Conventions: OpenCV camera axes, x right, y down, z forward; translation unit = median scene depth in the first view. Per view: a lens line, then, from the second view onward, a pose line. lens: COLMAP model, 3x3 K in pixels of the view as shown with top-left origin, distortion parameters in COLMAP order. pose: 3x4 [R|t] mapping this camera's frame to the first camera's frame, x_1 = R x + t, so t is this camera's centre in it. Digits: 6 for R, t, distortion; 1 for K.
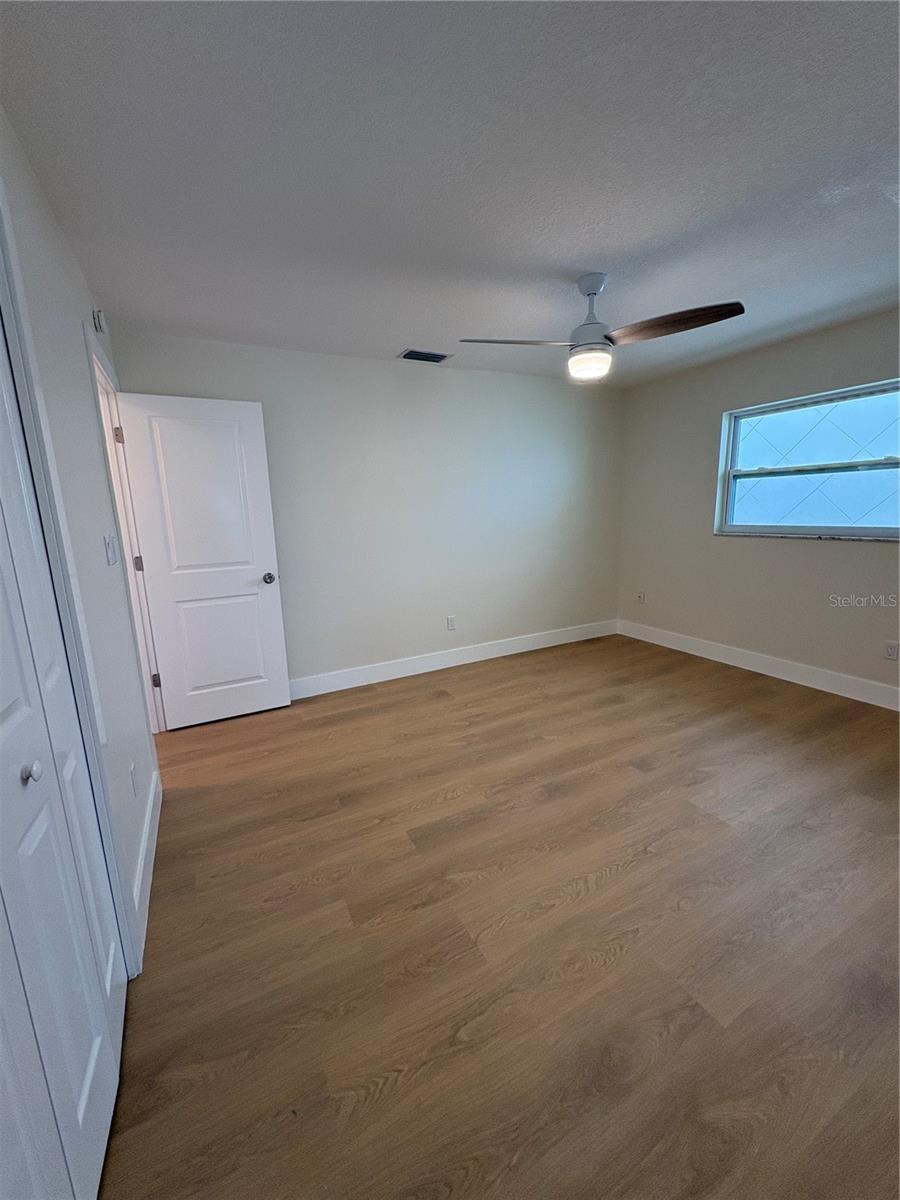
lens RADIAL K [[475.3, 0, 450.0], [0, 475.3, 600.0], [0, 0, 1]] dist [-0.000888, 0.000353]
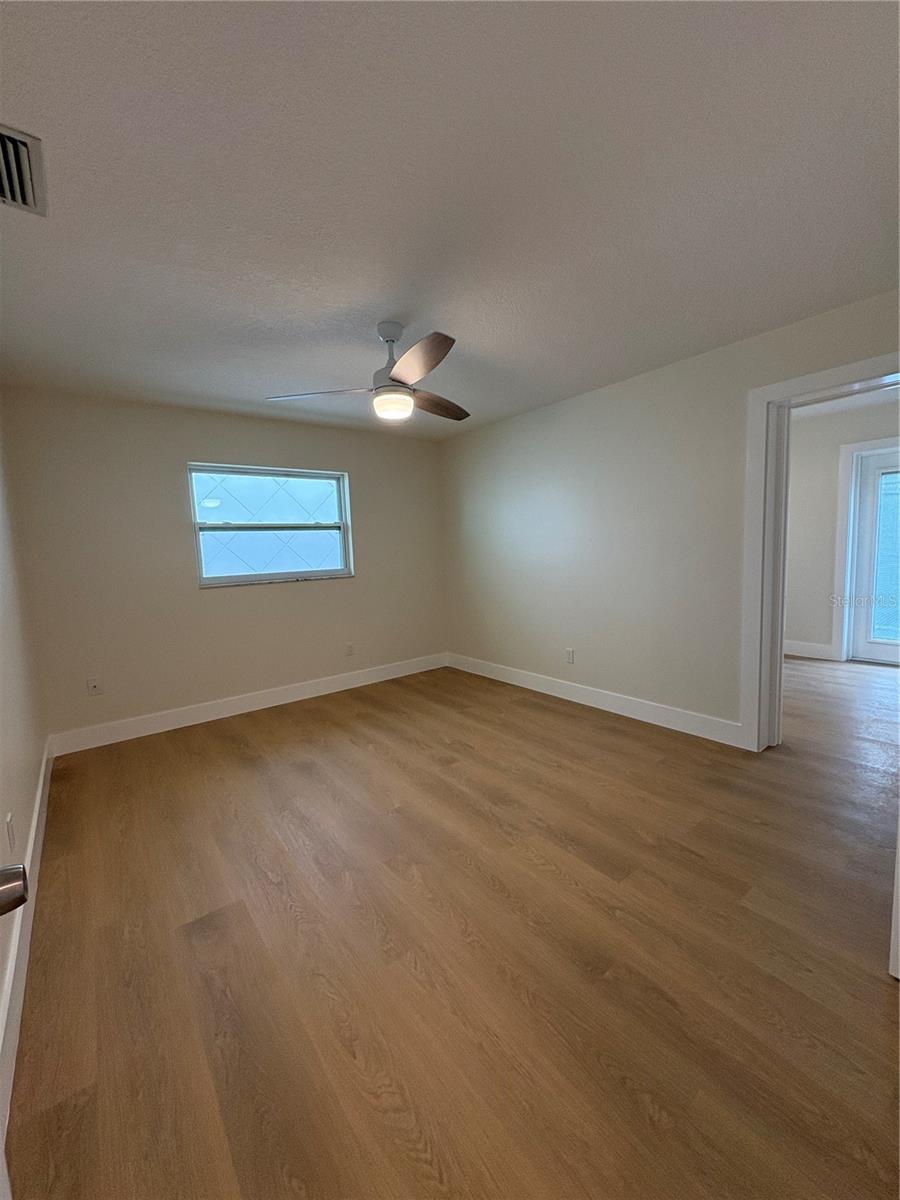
lens RADIAL K [[475.3, 0, 450.0], [0, 475.3, 600.0], [0, 0, 1]] dist [-0.000888, 0.000353]
pose [[-0.168119, -0.070088, 0.983272, -0.609011], [0.234583, 0.965970, 0.108964, -0.135974], [-0.957448, 0.248978, -0.145956, 0.902494]]
